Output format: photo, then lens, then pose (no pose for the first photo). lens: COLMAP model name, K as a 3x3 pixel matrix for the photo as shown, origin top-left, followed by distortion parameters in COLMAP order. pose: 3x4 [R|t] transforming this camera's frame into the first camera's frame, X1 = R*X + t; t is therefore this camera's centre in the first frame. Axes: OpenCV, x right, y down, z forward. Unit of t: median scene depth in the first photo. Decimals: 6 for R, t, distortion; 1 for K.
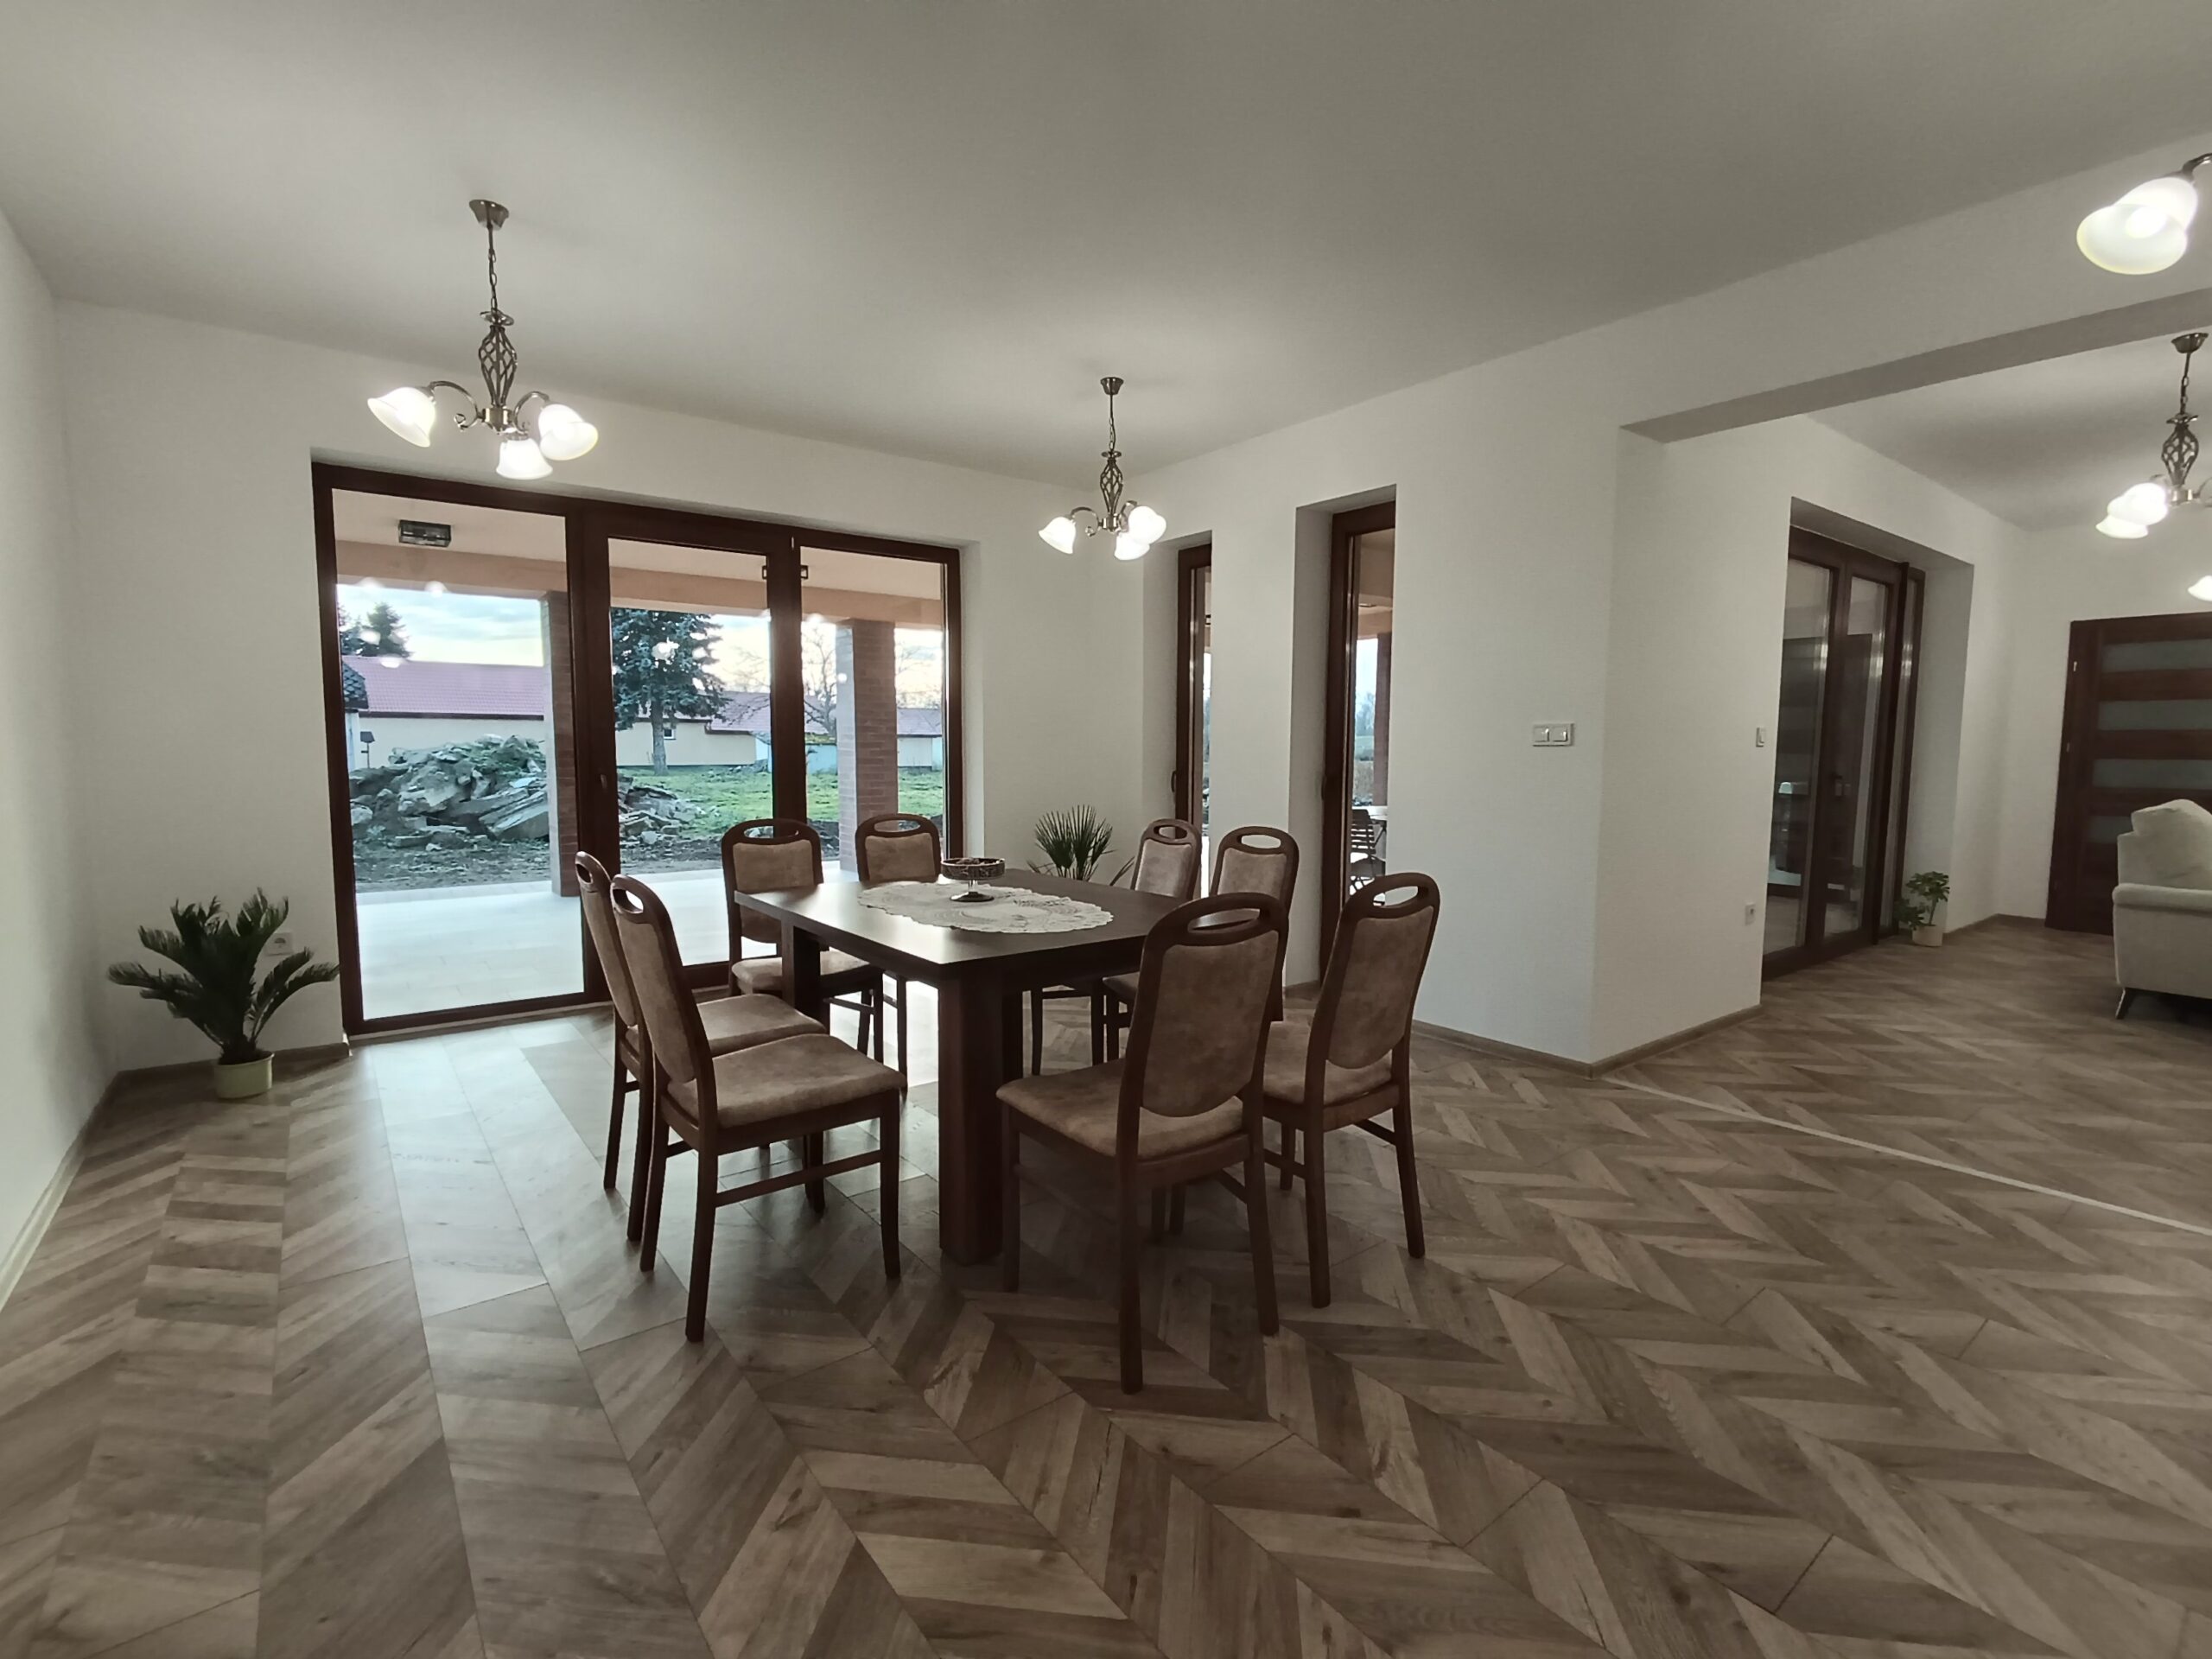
lens RADIAL K [[1017.9, 0, 1104.8], [0, 1017.9, 832.6], [0, 0, 1]] dist [0.000069, -0.004177]
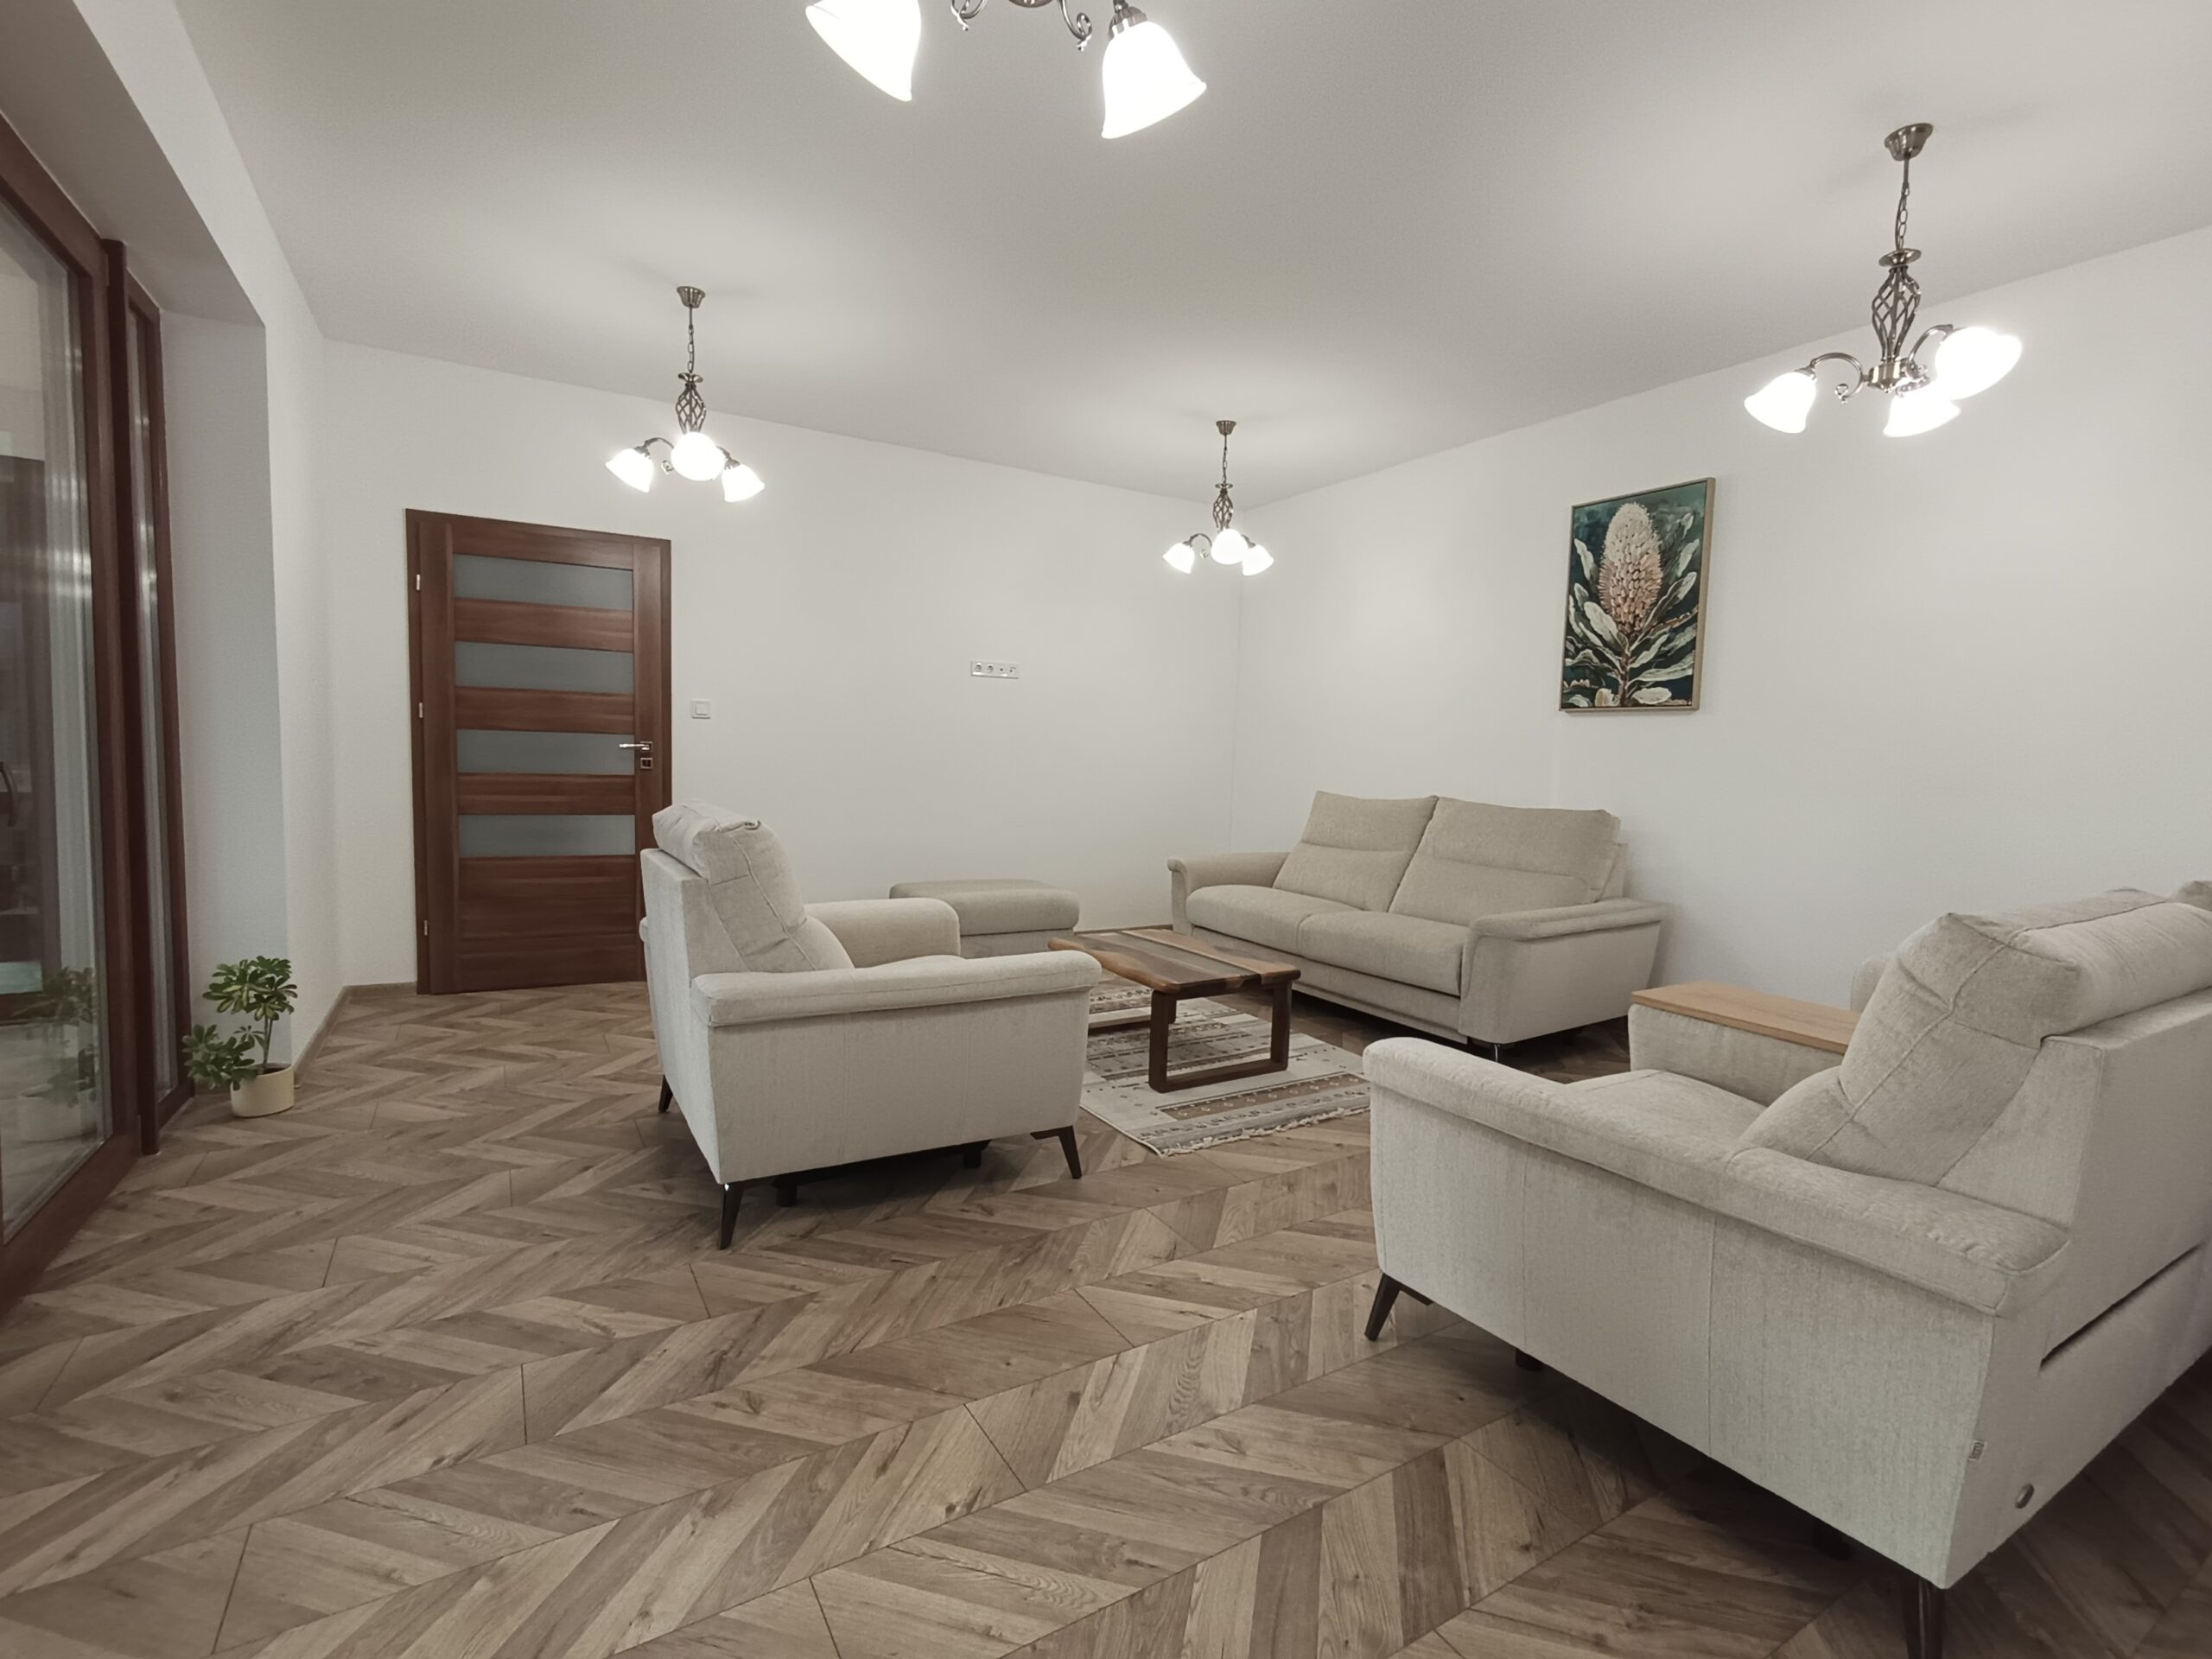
lens RADIAL K [[1017.9, 0, 1099.5], [0, 1017.9, 832.1], [0, 0, 1]] dist [0.000069, -0.004177]
pose [[0.121996, -0.076800, 0.989555, 0.393056], [0.070404, 0.995160, 0.068555, -0.024900], [-0.990030, 0.061305, 0.126812, 0.540806]]
